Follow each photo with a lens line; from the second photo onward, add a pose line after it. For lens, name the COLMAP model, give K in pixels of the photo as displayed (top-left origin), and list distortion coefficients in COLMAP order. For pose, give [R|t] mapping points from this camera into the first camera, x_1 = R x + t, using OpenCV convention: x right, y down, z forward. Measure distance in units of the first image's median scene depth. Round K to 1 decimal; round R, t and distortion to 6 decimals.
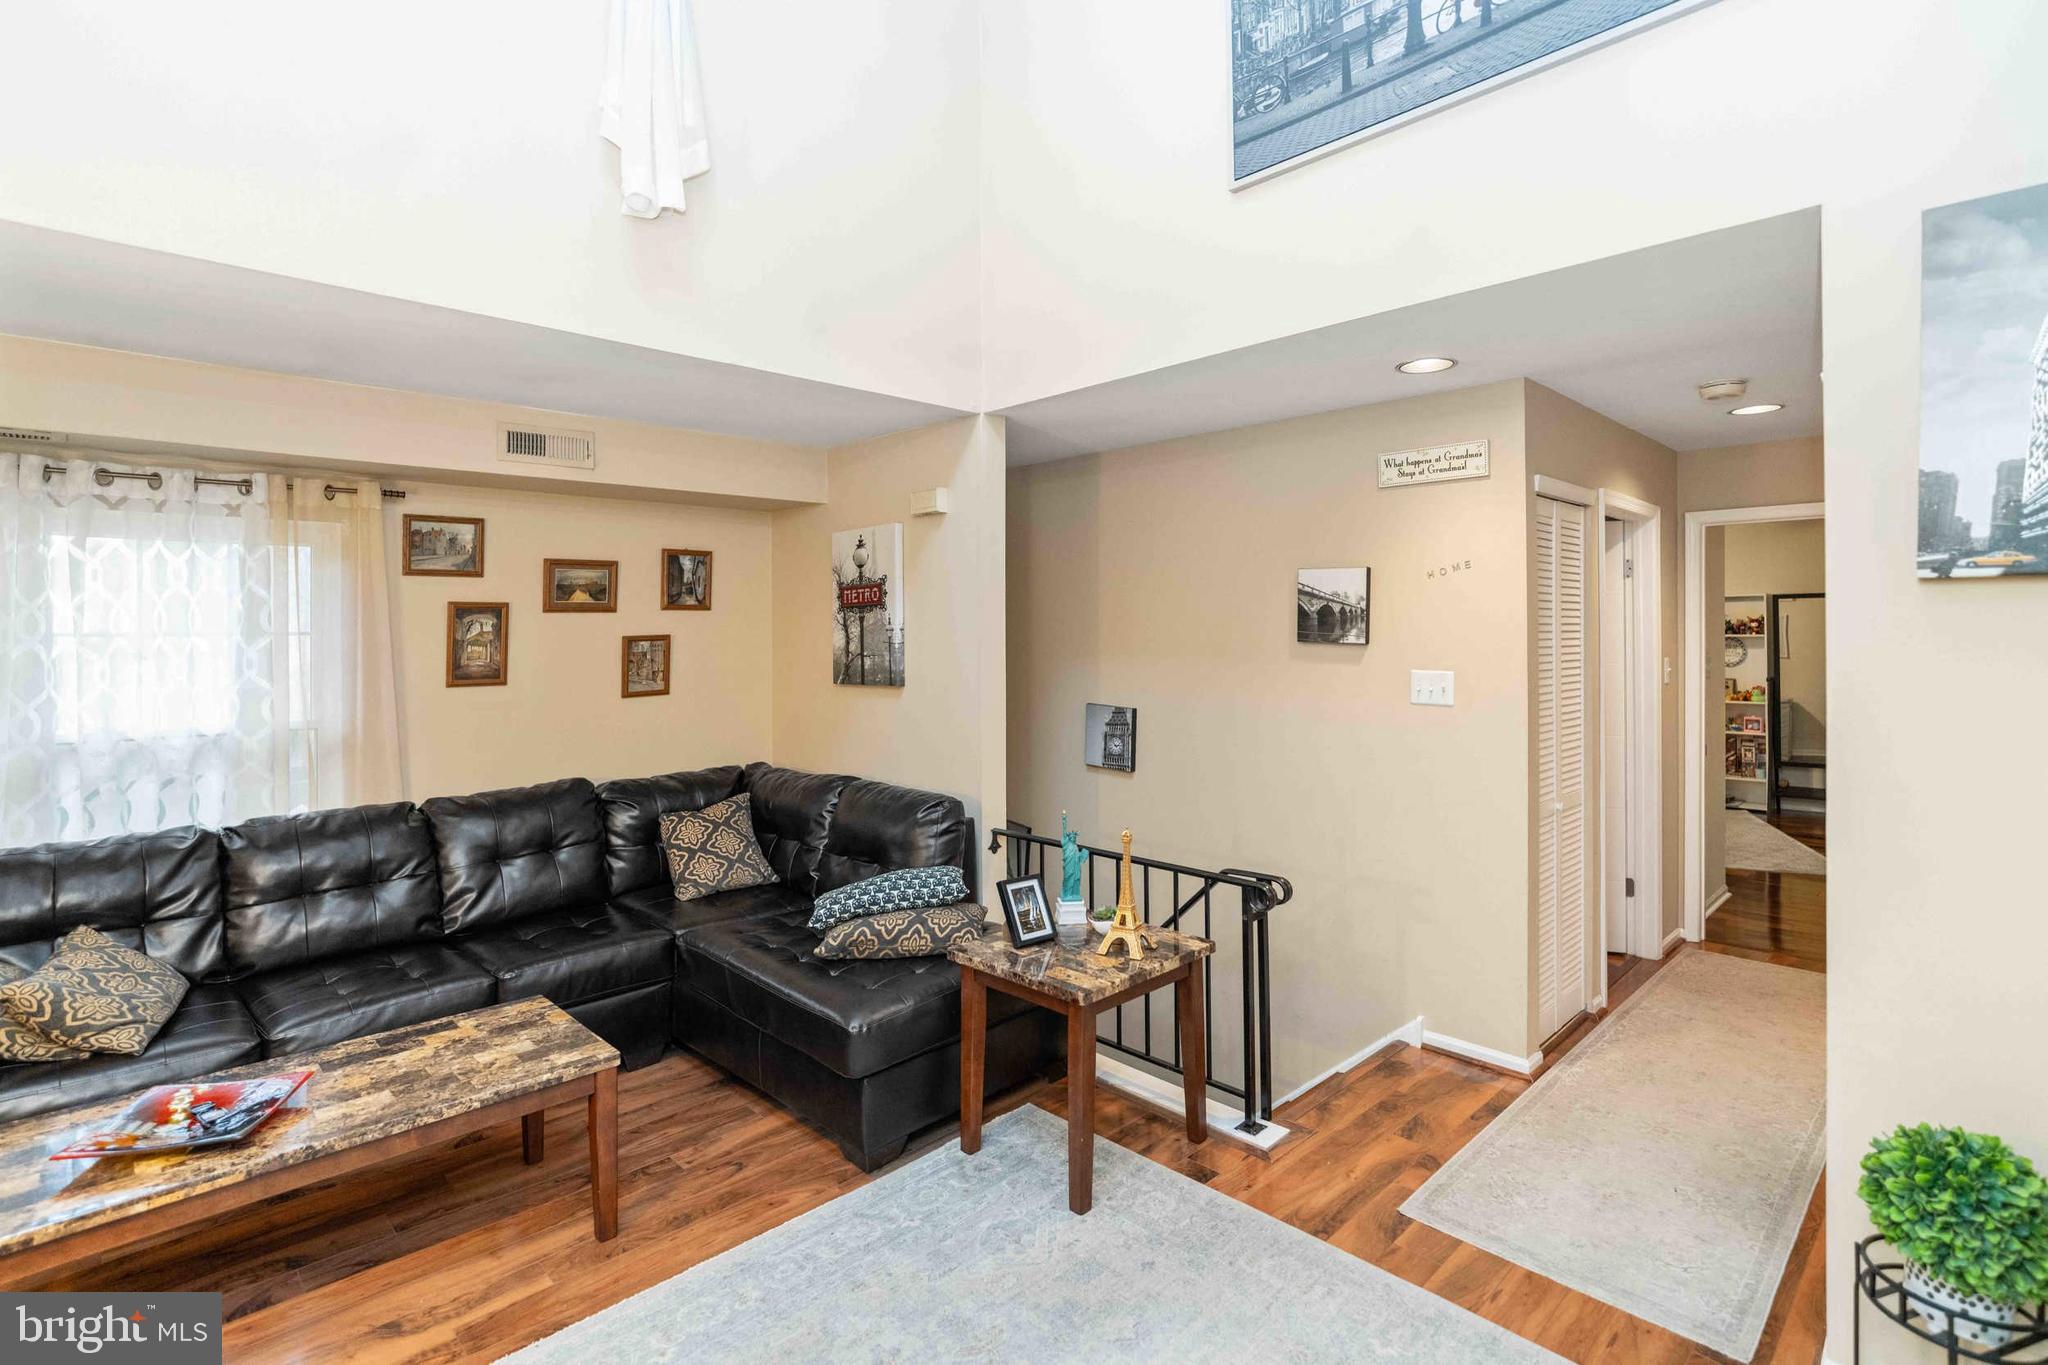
lens RADIAL K [[979.5, 0, 1038.9], [0, 979.5, 622.8], [0, 0, 1]] dist [-0.020398, 0.009391]
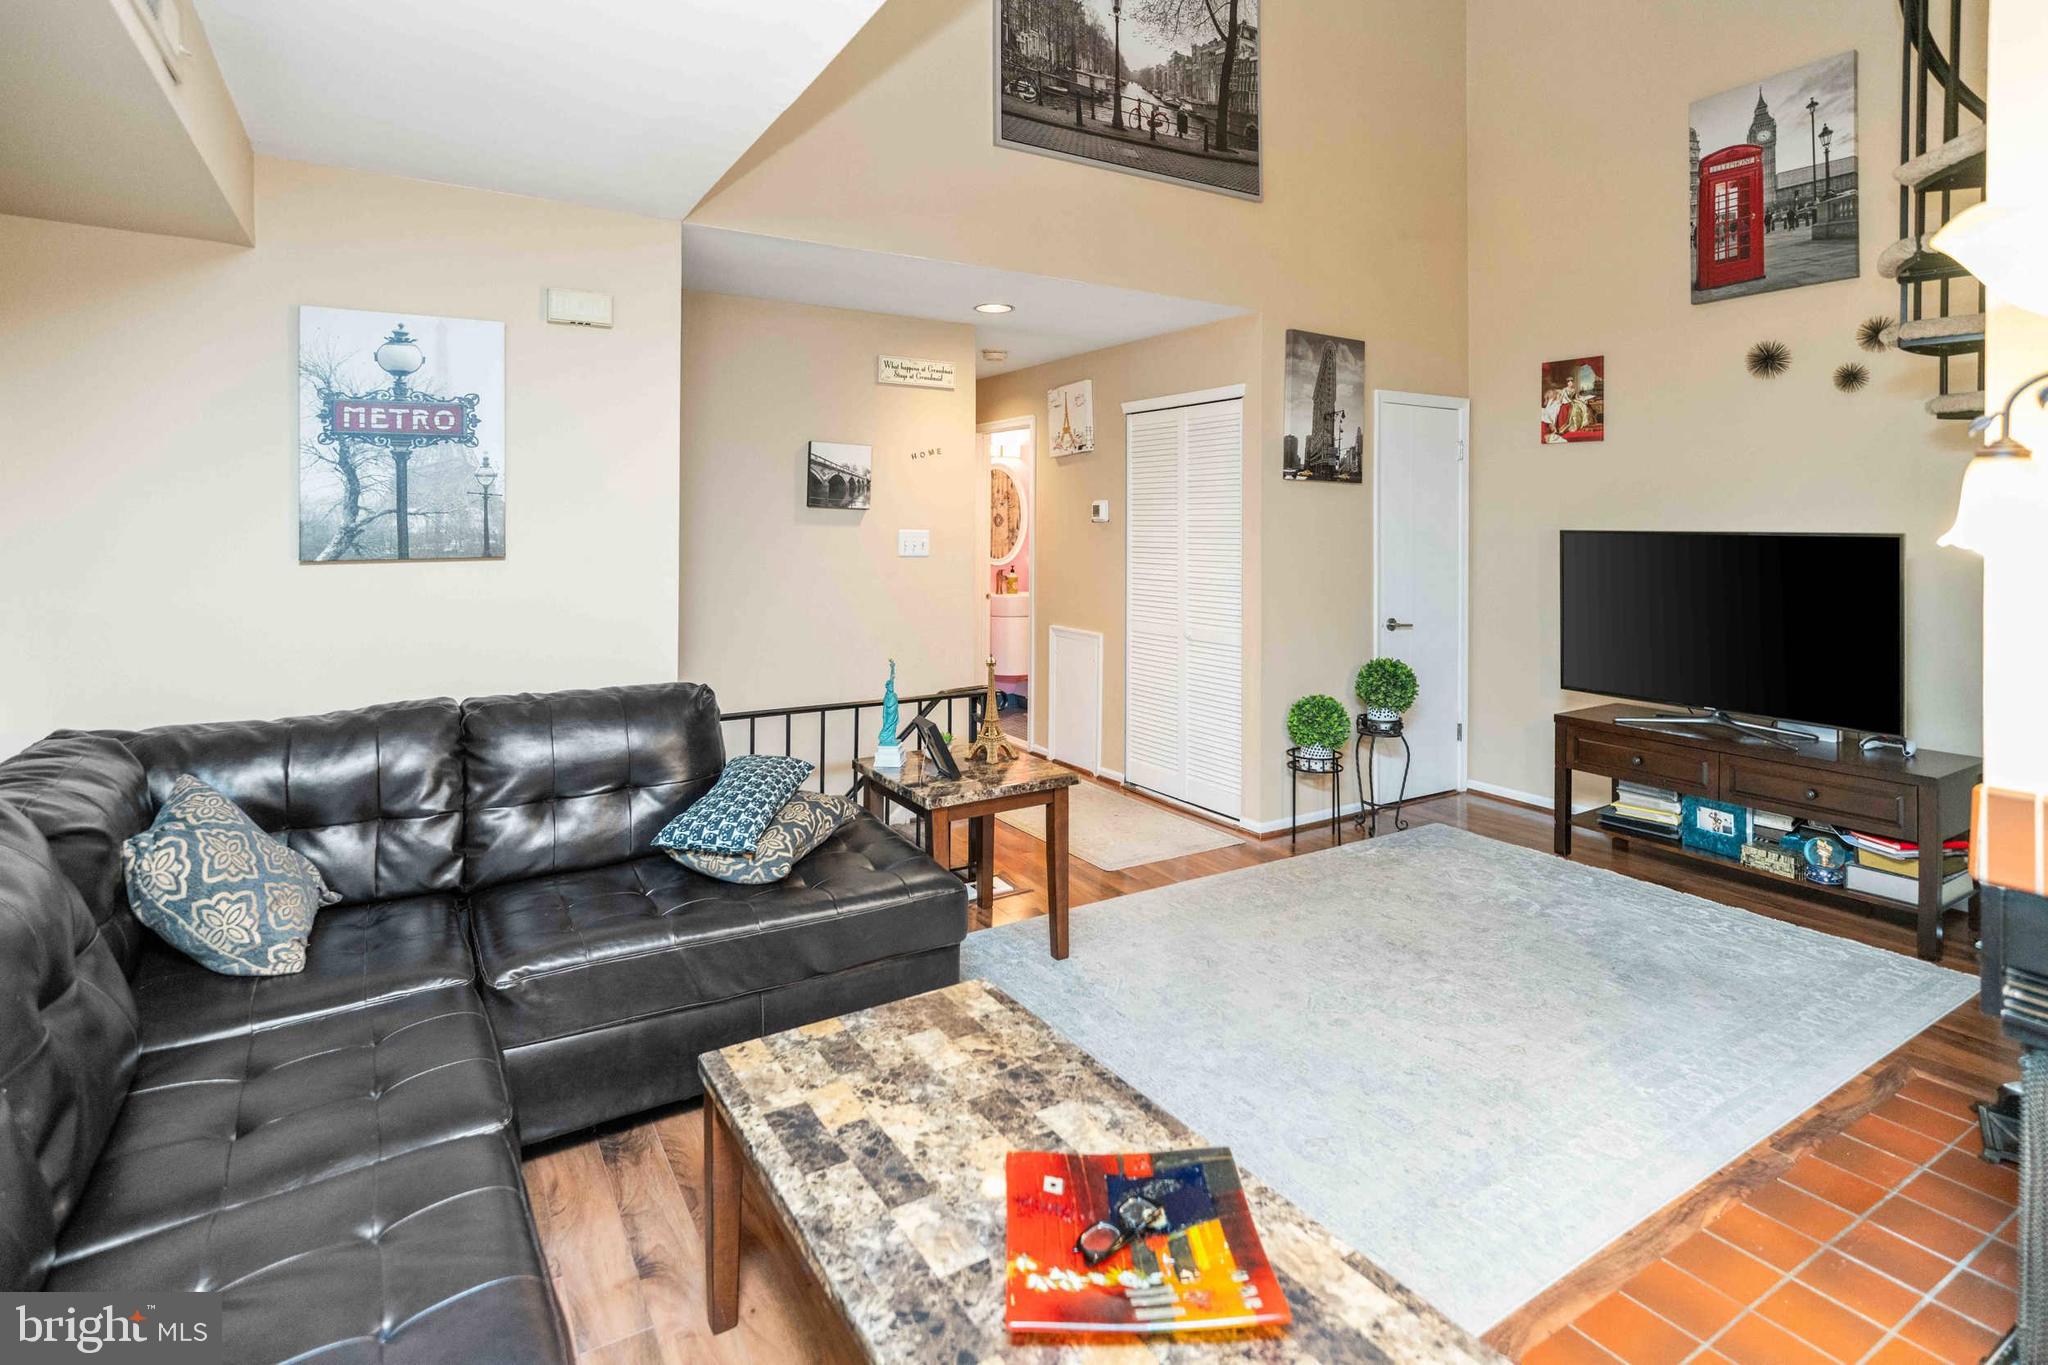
lens RADIAL K [[1020.1, 0, 1022.6], [0, 1020.1, 514.8], [0, 0, 1]] dist [-0.018195, 0.011315]
pose [[0.224799, 0.017904, 0.974241, -1.046999], [-0.012826, 0.999799, -0.015414, 0.056238], [-0.974321, -0.009030, 0.224984, 0.650160]]
